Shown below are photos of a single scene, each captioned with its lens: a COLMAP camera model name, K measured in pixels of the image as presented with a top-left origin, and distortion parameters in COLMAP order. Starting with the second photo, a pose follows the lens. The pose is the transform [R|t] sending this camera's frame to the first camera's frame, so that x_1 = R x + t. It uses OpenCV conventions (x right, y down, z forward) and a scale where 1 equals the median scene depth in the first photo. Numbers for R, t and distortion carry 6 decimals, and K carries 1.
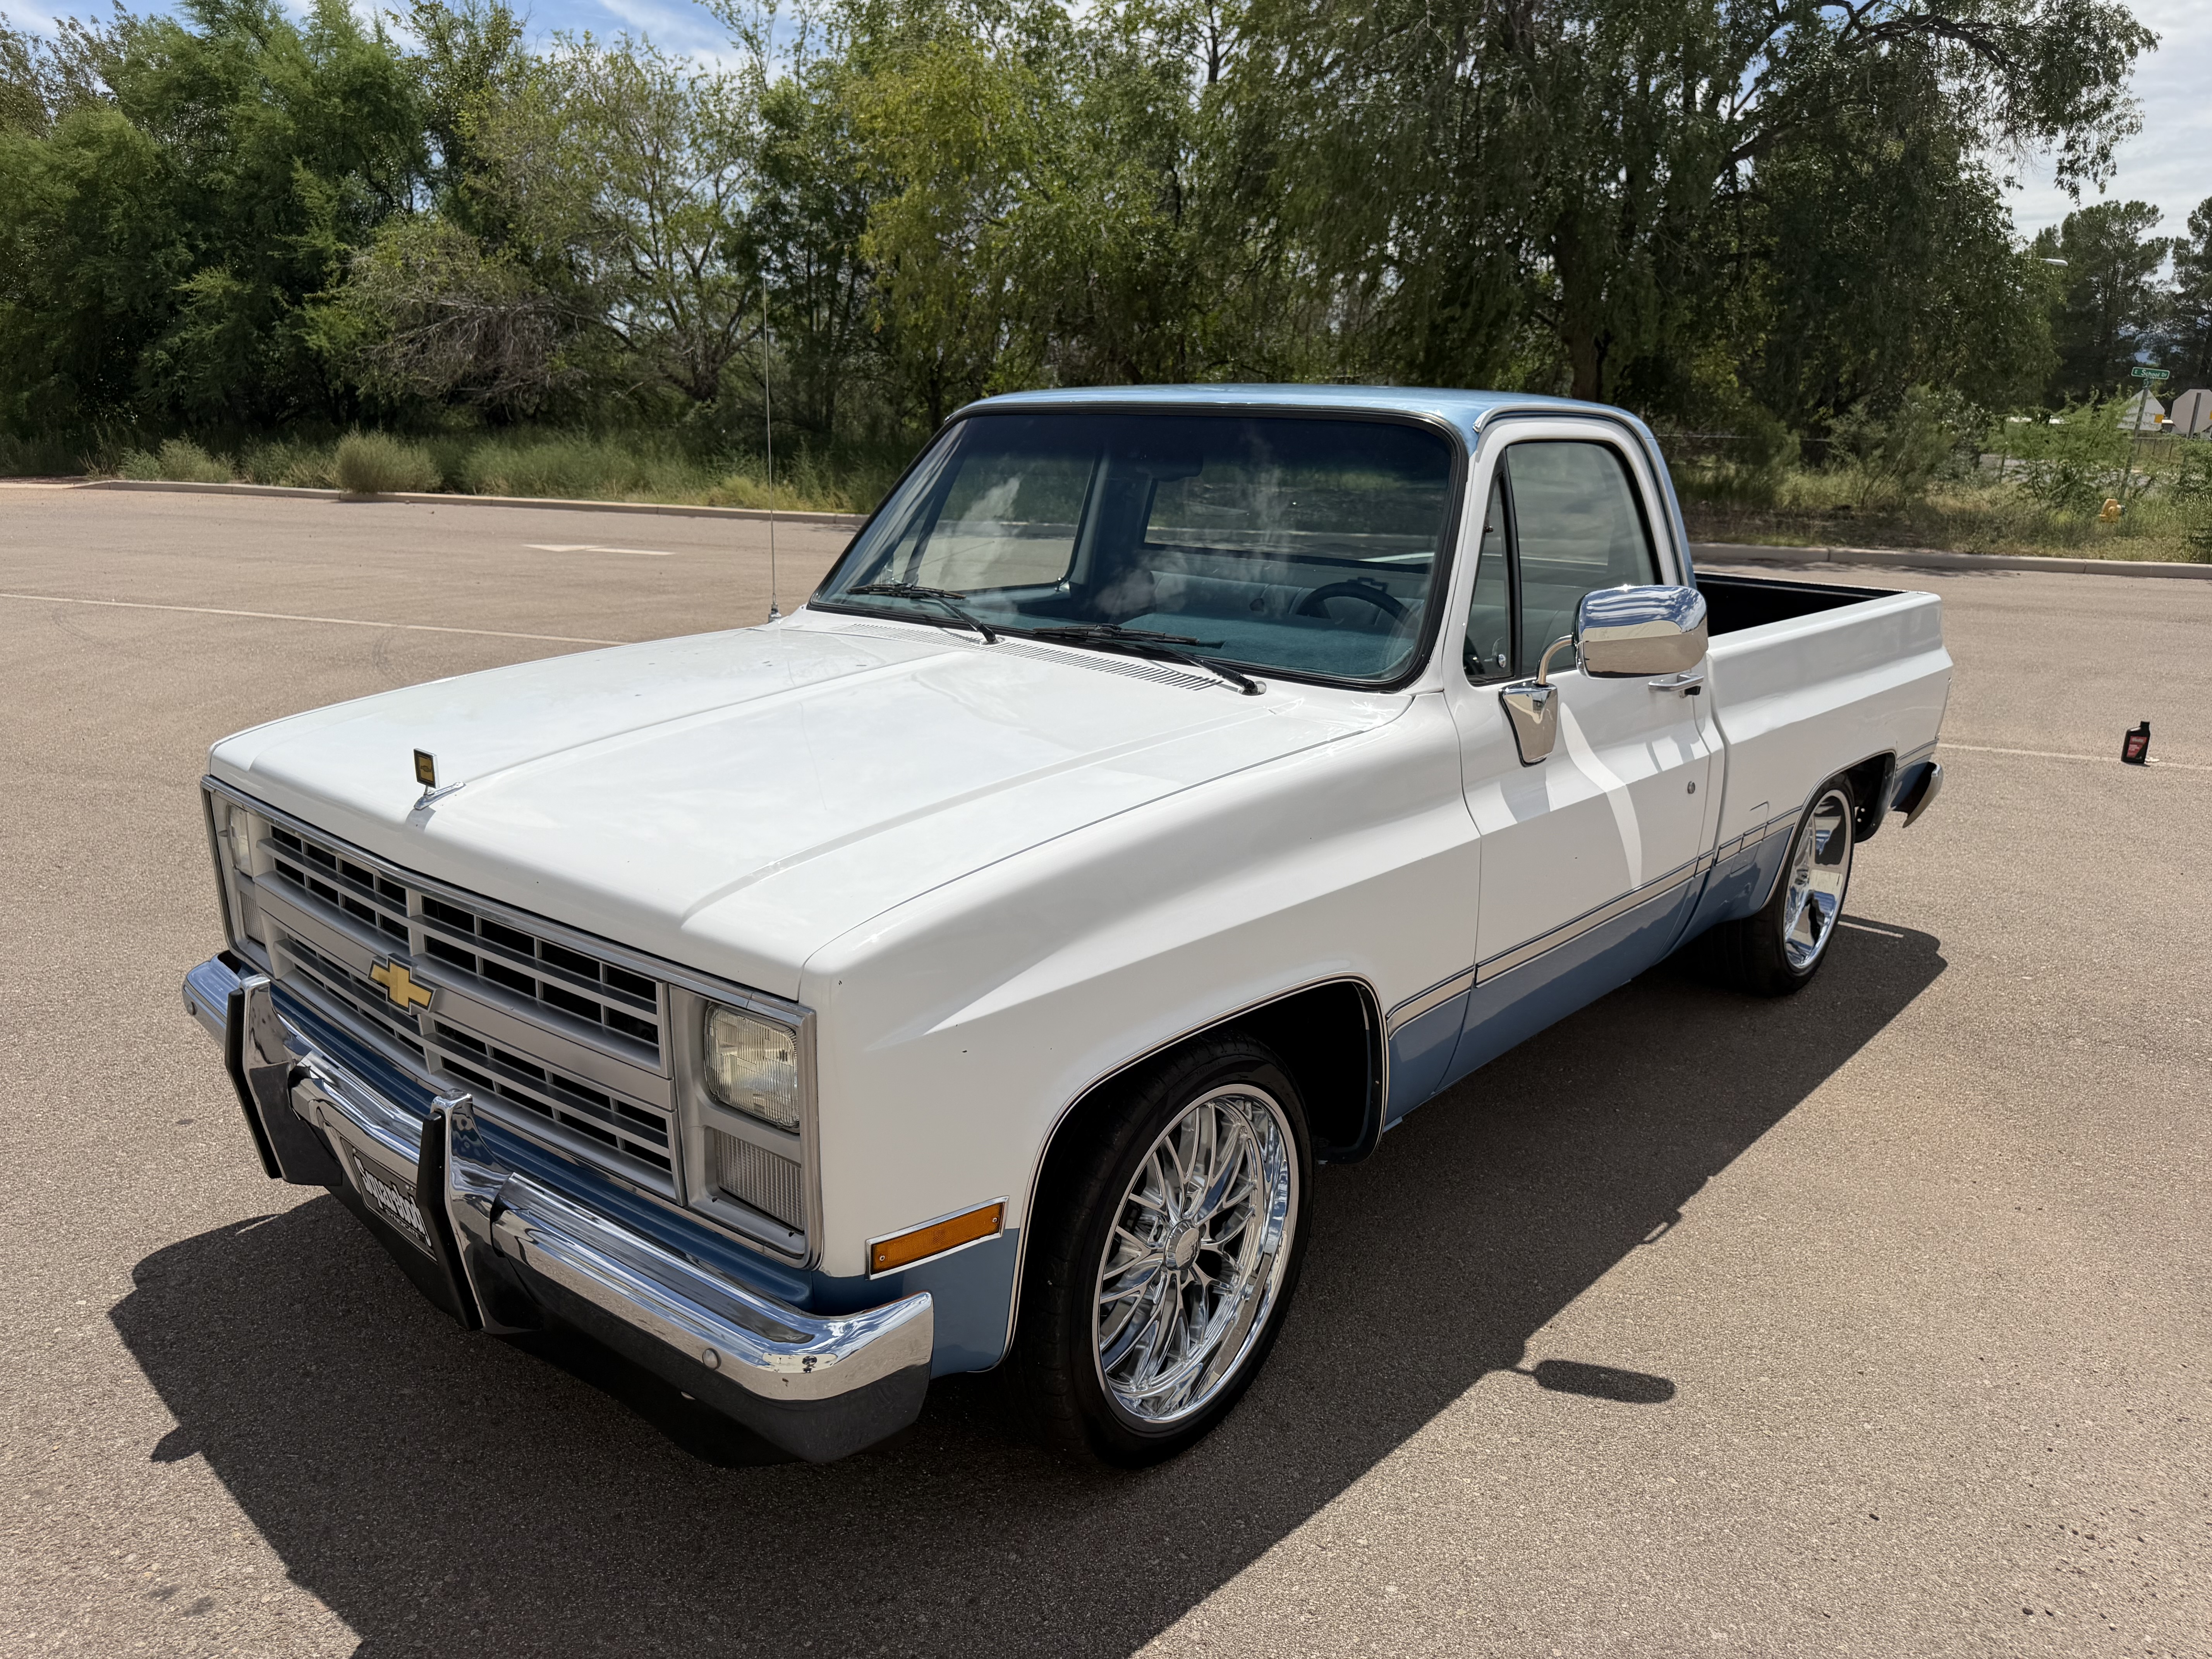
lens RADIAL K [[1551.3, 0, 1116.5], [0, 1551.3, 838.4], [0, 0, 1]] dist [0.001067, -0.004142]
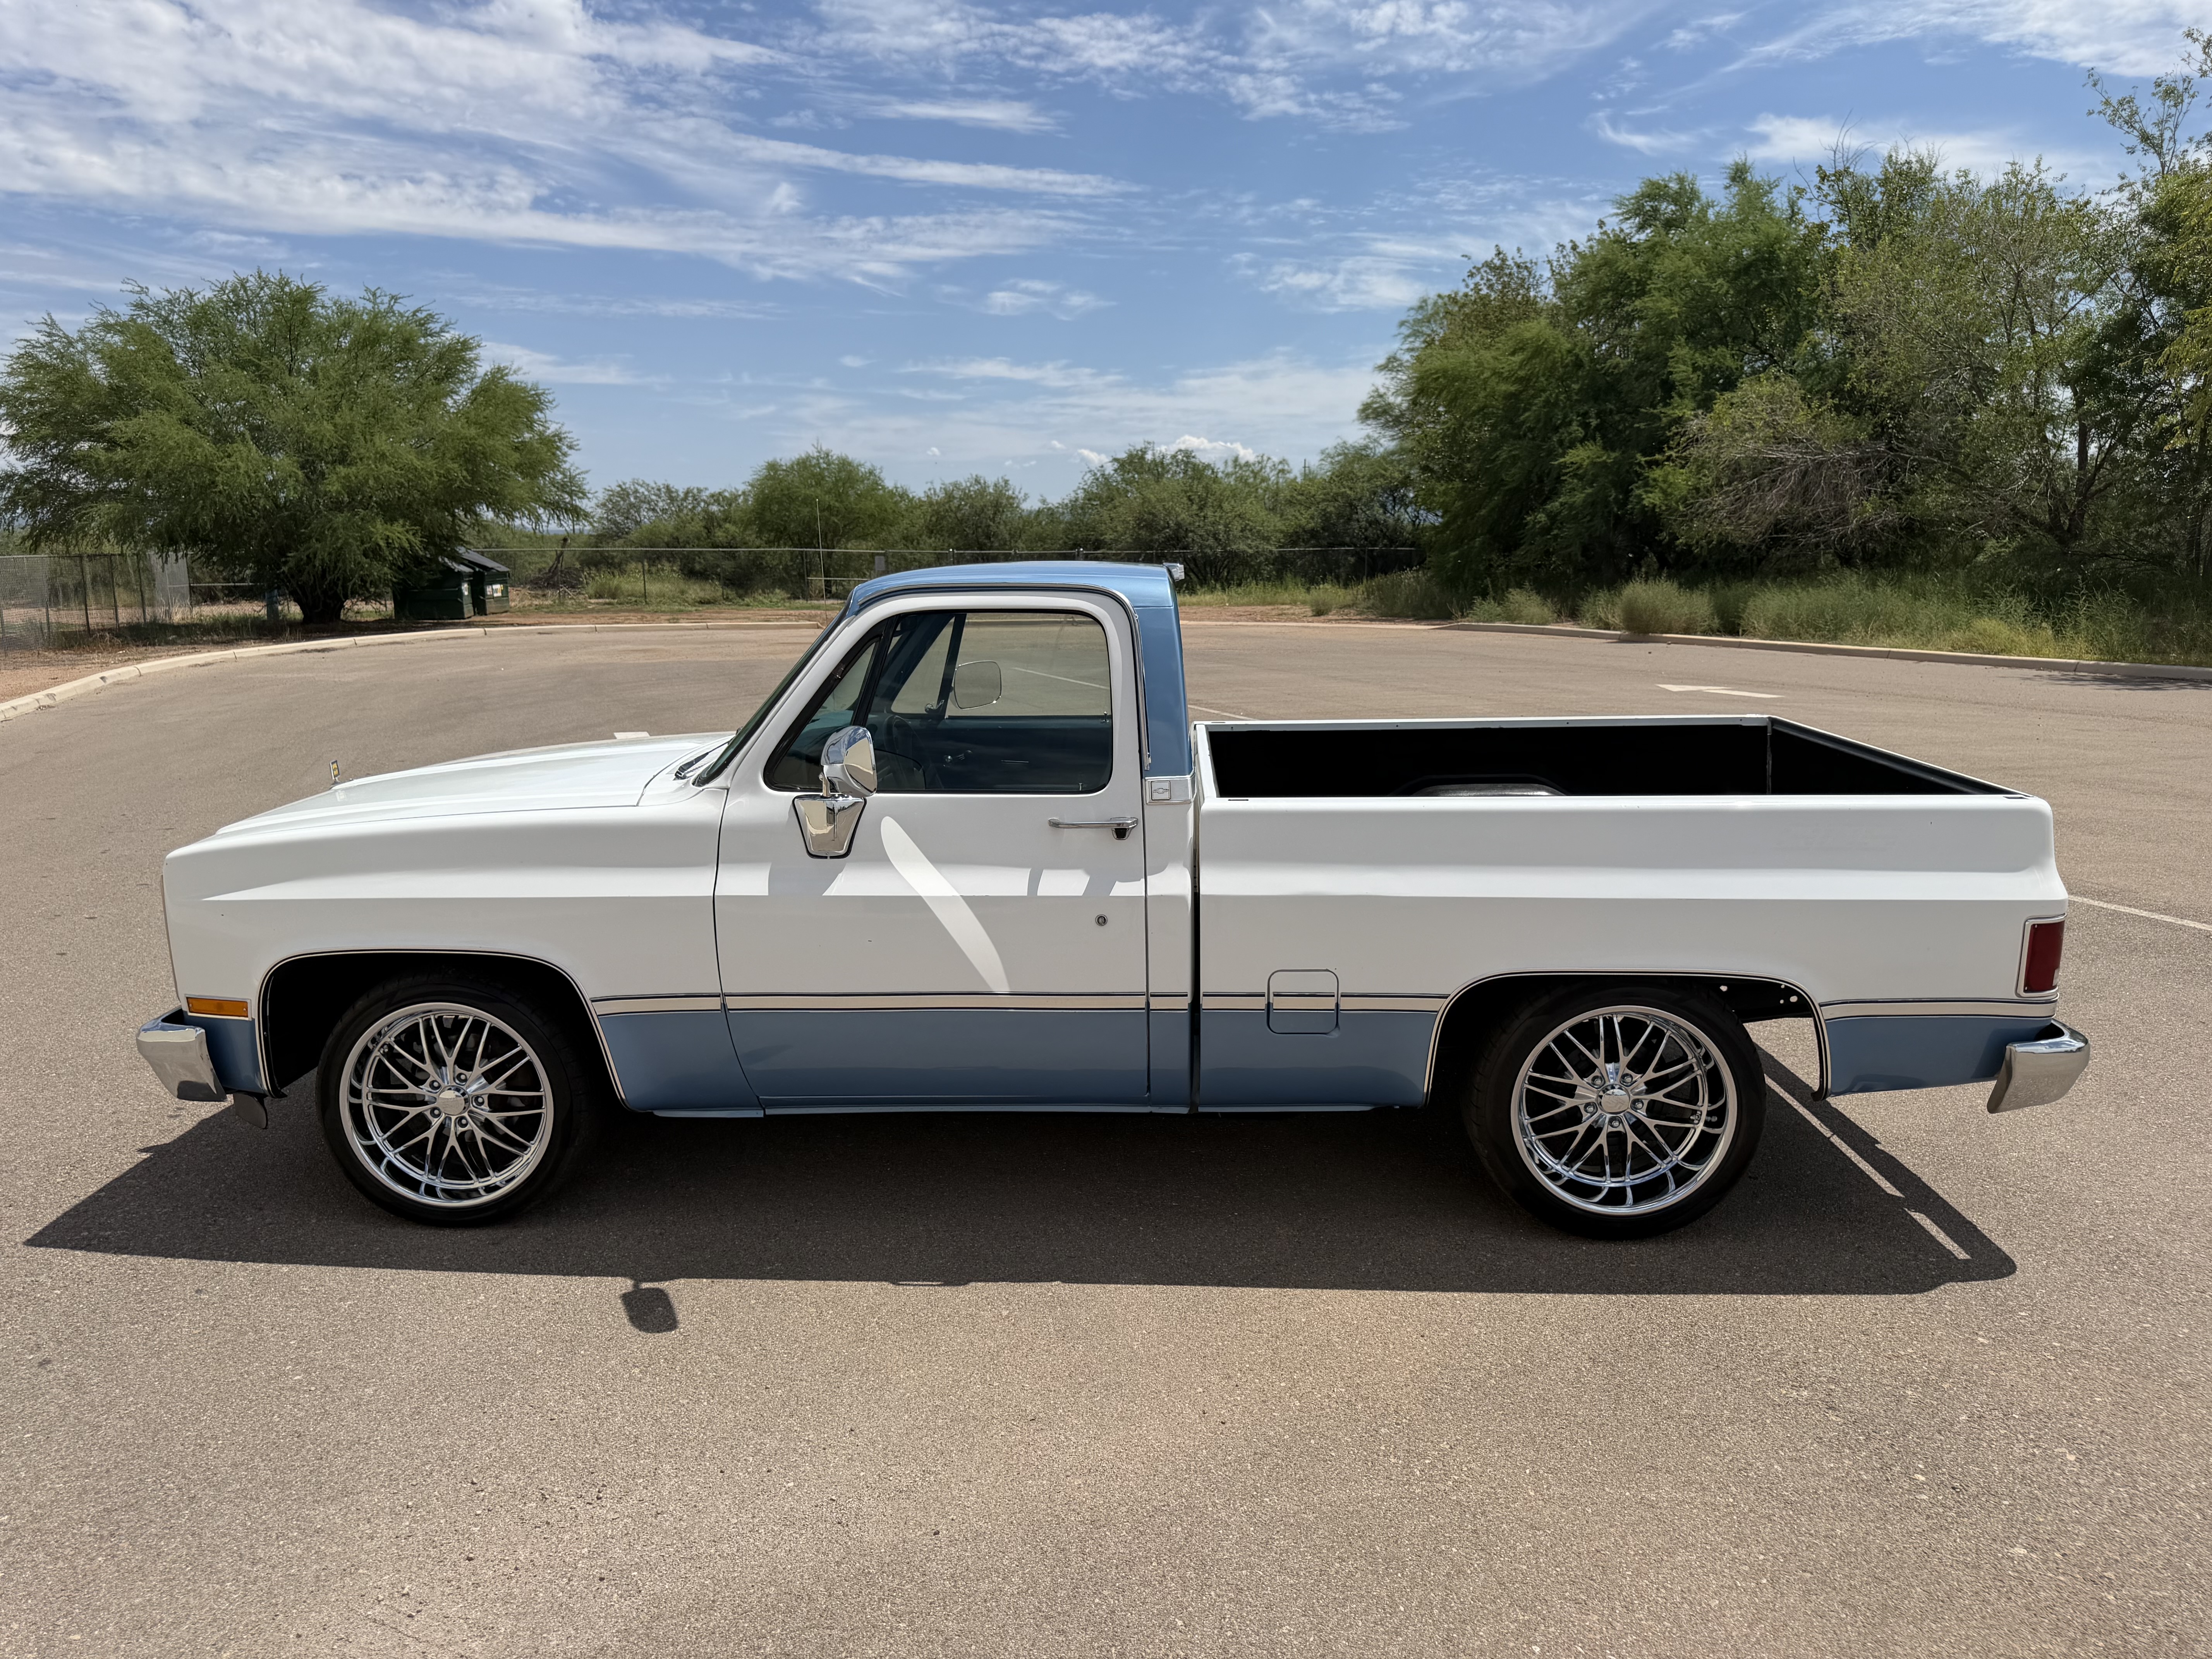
lens RADIAL K [[1551.3, 0, 1116.5], [0, 1551.3, 838.4], [0, 0, 1]] dist [0.001067, -0.004142]
pose [[0.642317, 0.107638, -0.758843, 0.125047], [-0.173760, 0.984760, -0.007395, -0.008632], [0.746483, 0.136606, 0.651231, 0.030917]]
